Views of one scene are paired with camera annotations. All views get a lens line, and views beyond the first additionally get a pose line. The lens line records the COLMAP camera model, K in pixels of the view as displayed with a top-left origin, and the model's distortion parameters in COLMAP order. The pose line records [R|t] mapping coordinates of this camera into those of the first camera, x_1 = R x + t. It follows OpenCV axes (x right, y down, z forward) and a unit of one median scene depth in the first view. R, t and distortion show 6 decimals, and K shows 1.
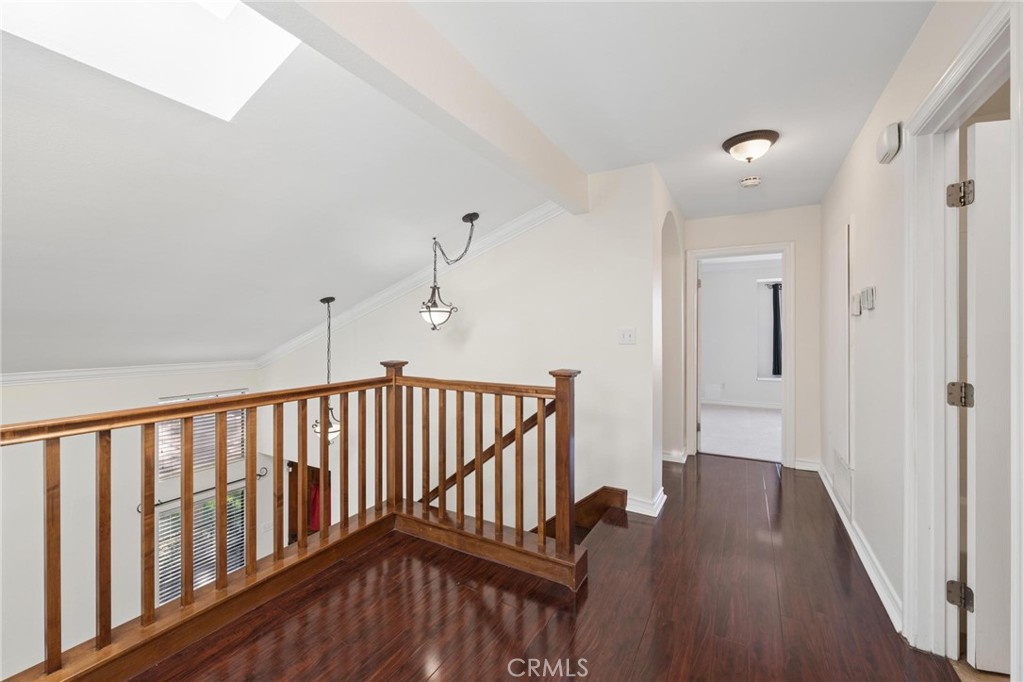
lens RADIAL K [[408.8, 0, 509.2], [0, 408.8, 334.8], [0, 0, 1]] dist [-0.002431, -0.000989]
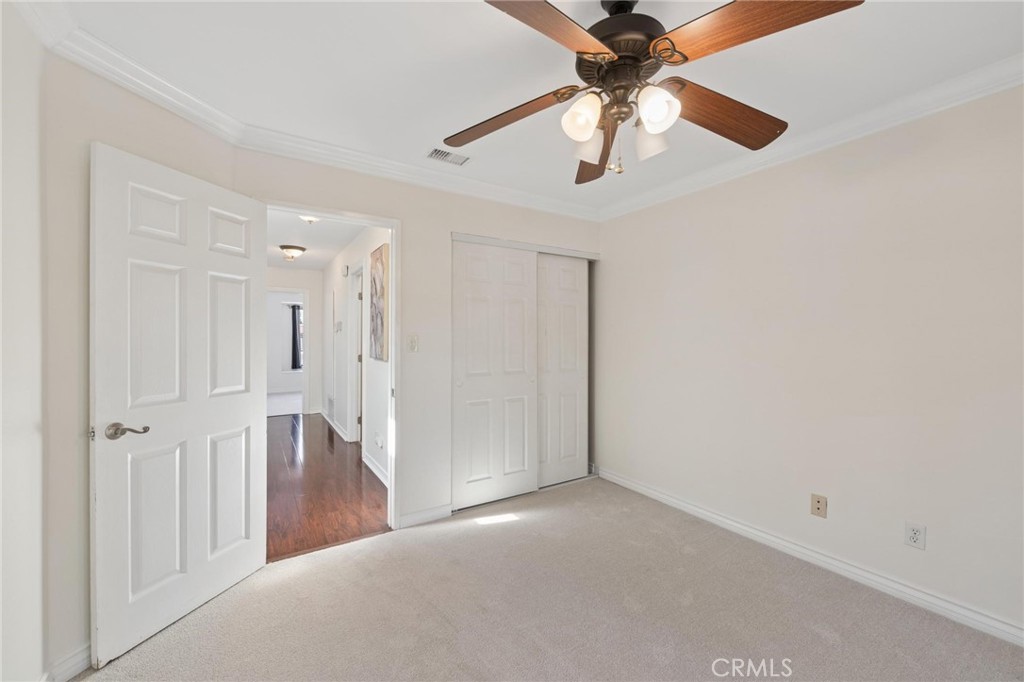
lens RADIAL K [[408.8, 0, 514.0], [0, 408.8, 339.4], [0, 0, 1]] dist [-0.002431, -0.000989]
pose [[0.457761, 0.002122, 0.889073, -0.712590], [0.001257, 0.999995, -0.003034, 0.001811], [-0.889075, 0.002507, 0.457755, -0.911769]]
